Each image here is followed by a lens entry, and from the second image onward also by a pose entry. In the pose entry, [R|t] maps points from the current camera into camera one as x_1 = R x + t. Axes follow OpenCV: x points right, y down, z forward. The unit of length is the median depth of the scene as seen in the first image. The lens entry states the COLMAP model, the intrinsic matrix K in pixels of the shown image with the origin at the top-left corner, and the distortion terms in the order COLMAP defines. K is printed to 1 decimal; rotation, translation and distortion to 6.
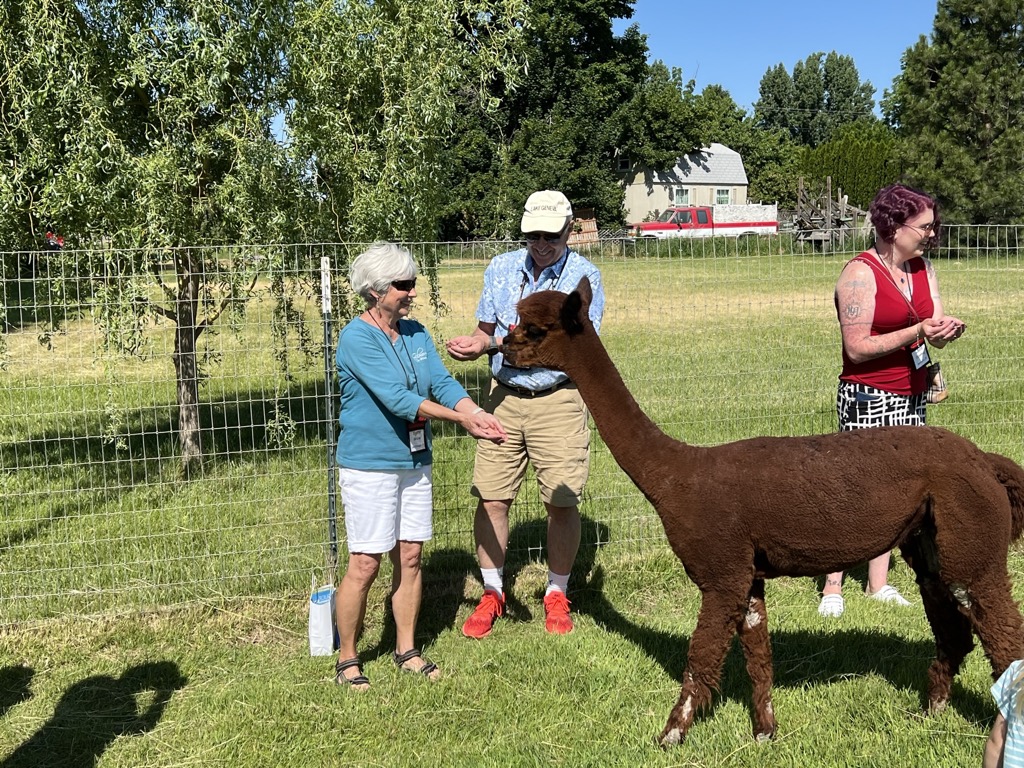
lens RADIAL K [[1158.8, 0, 492.0], [0, 1158.8, 416.6], [0, 0, 1]] dist [0.034329, -0.086030]
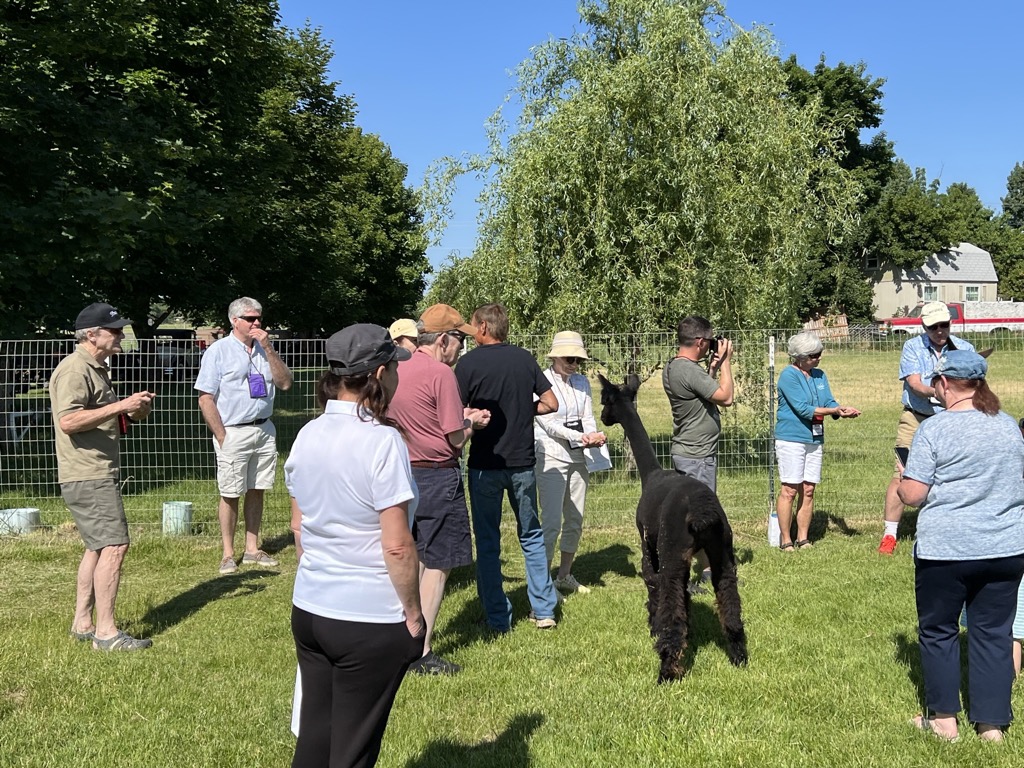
lens RADIAL K [[1158.0, 0, 516.2], [0, 1158.0, 378.1], [0, 0, 1]] dist [0.148710, -0.412486]
pose [[0.985063, 0.012040, -0.171772, -0.024700], [-0.031420, 0.993373, -0.110554, 0.015930], [0.169303, 0.114300, 0.978914, -0.097071]]
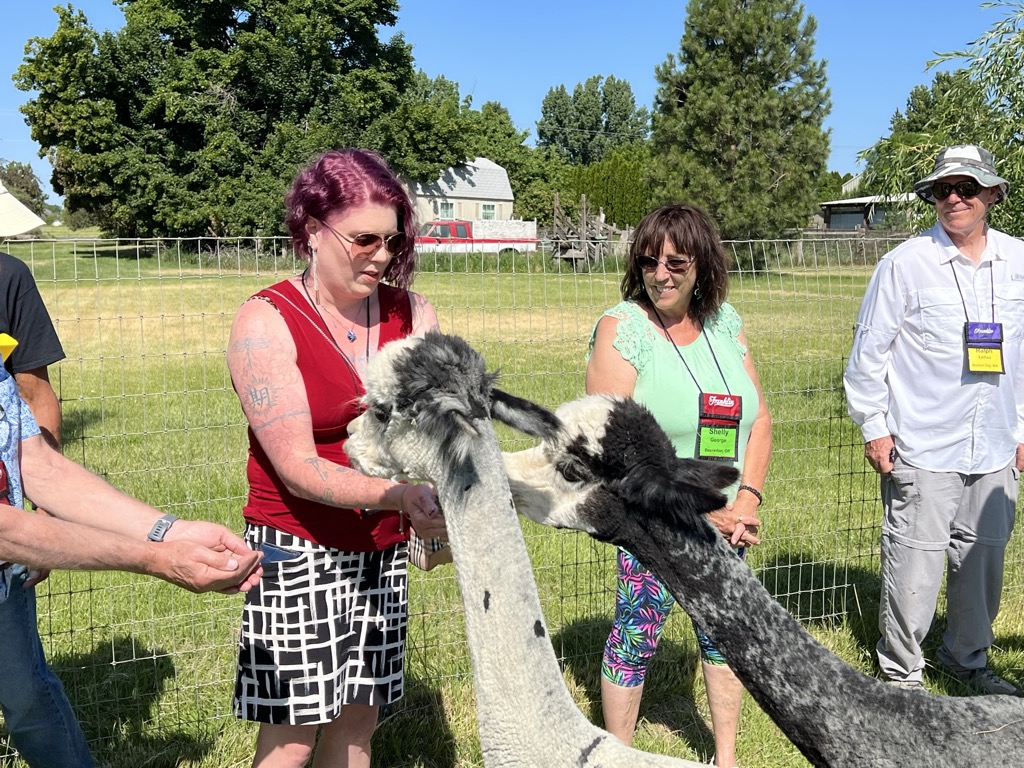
lens RADIAL K [[1158.0, 0, 516.2], [0, 1158.0, 378.1], [0, 0, 1]] dist [0.148710, -0.412486]
pose [[0.981228, 0.000766, 0.192848, 0.039557], [0.007759, 0.999026, -0.043448, -0.007100], [-0.192693, 0.044129, 0.980266, 0.045813]]
